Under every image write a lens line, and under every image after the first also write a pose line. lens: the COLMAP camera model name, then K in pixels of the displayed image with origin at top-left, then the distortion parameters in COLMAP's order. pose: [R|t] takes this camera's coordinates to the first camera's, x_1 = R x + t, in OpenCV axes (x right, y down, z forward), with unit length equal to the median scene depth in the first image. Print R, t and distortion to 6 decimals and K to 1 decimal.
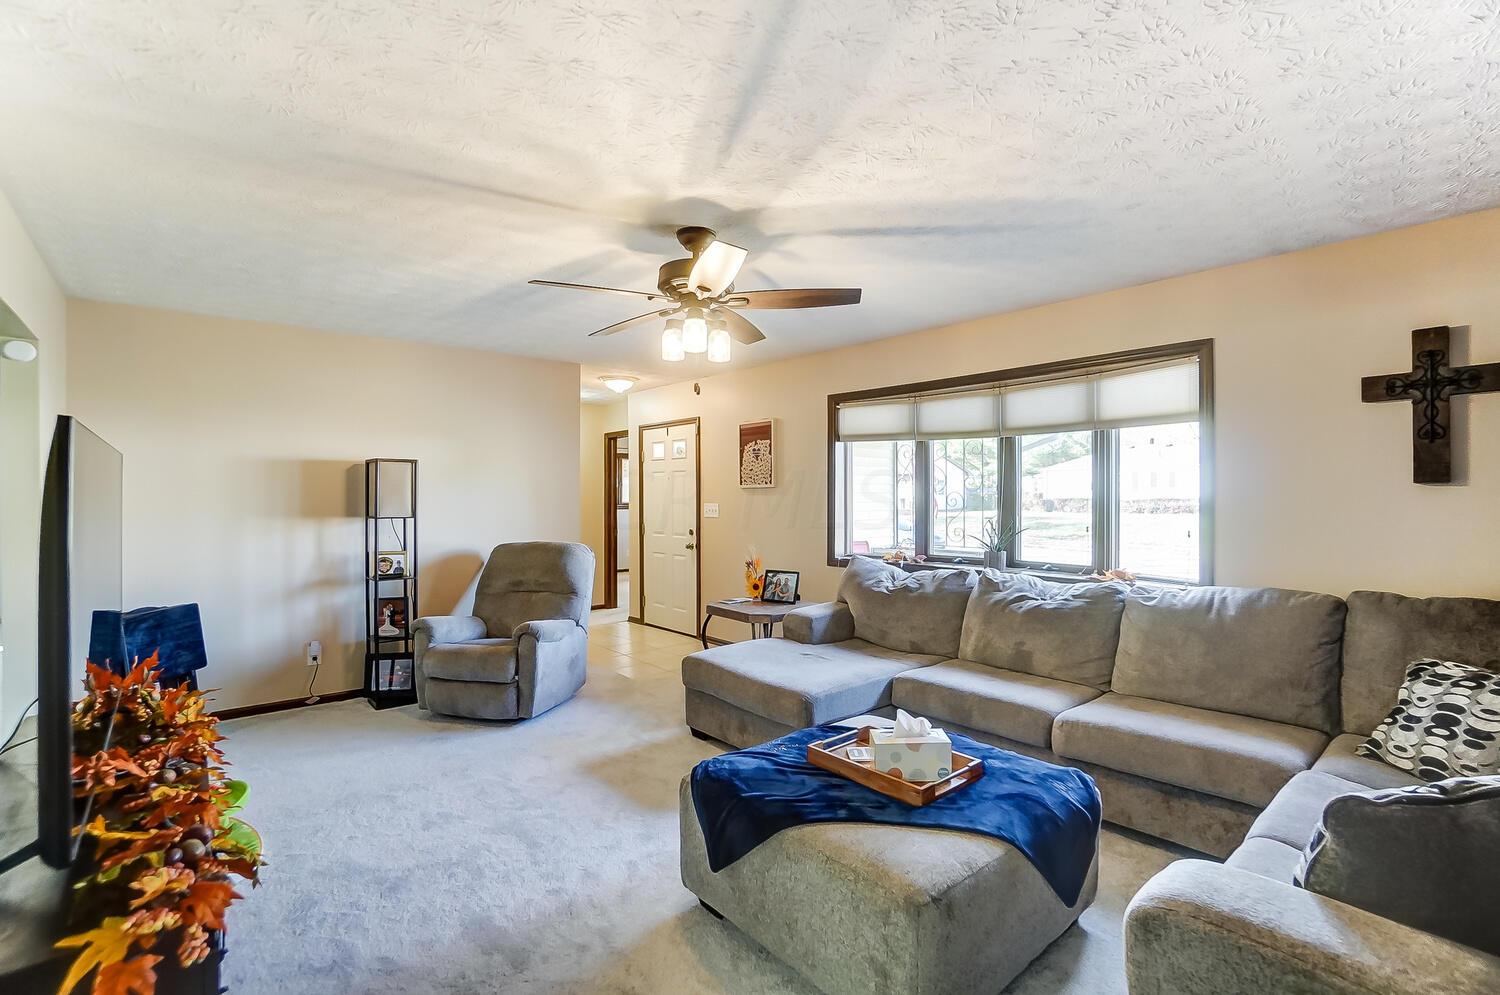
lens RADIAL K [[660.4, 0, 743.9], [0, 660.4, 499.1], [0, 0, 1]] dist [-0.016712, 0.000361]
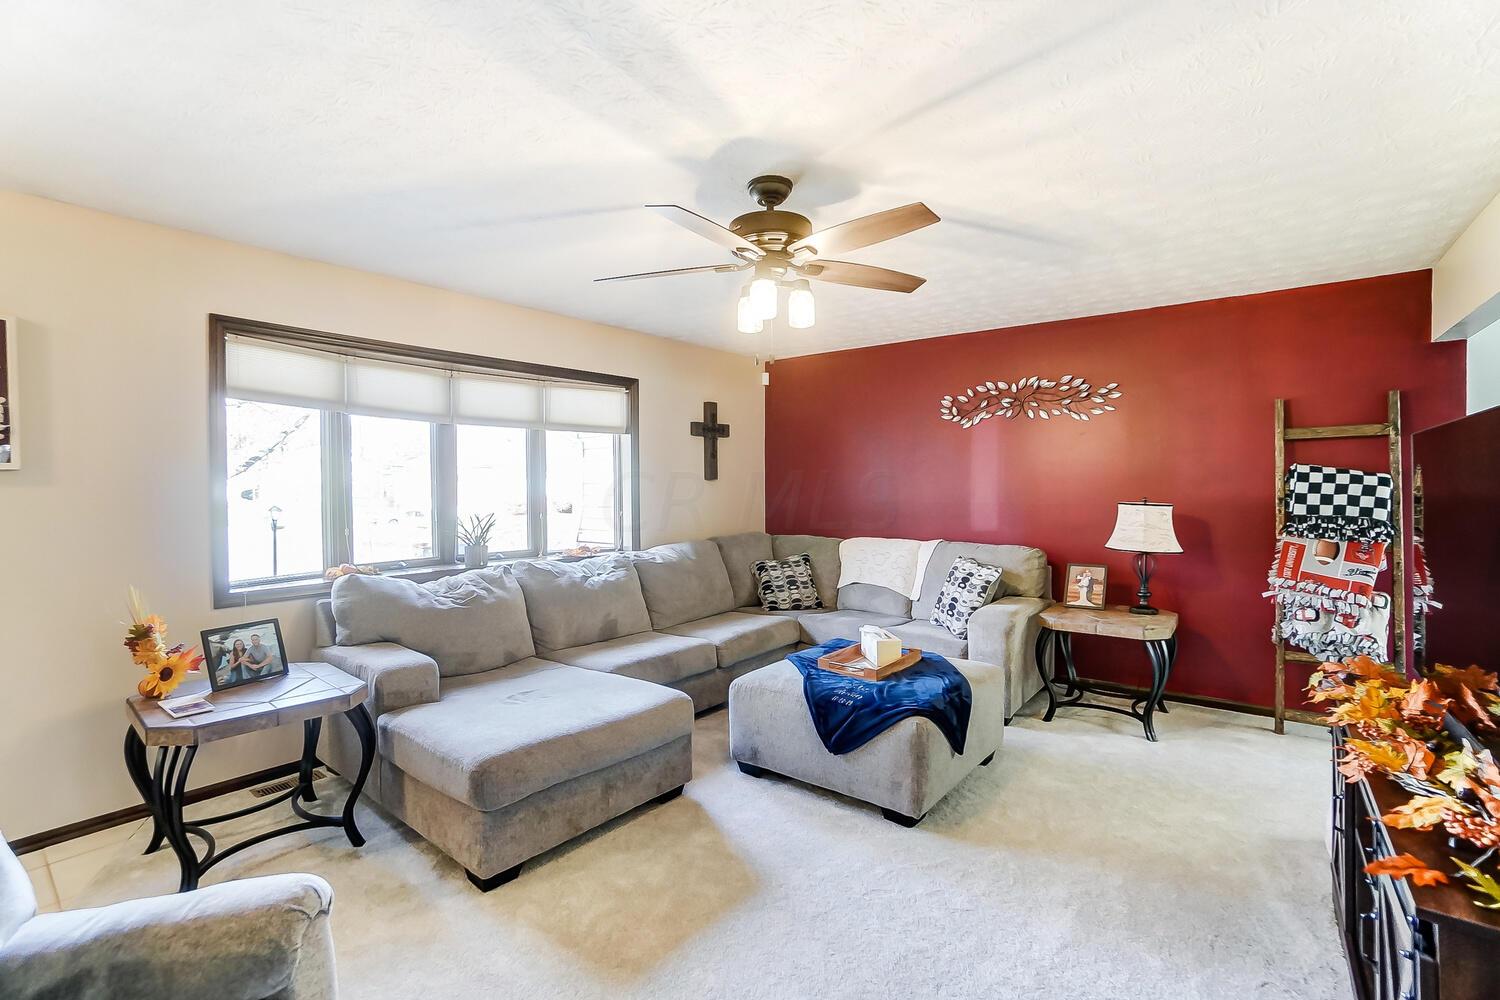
lens RADIAL K [[660.4, 0, 743.9], [0, 660.4, 501.6], [0, 0, 1]] dist [-0.016712, 0.000361]
pose [[-0.145659, -0.017715, 0.989176, -0.891106], [0.015156, 0.999682, 0.020135, 0.003599], [-0.989219, 0.017925, -0.145344, 1.106218]]
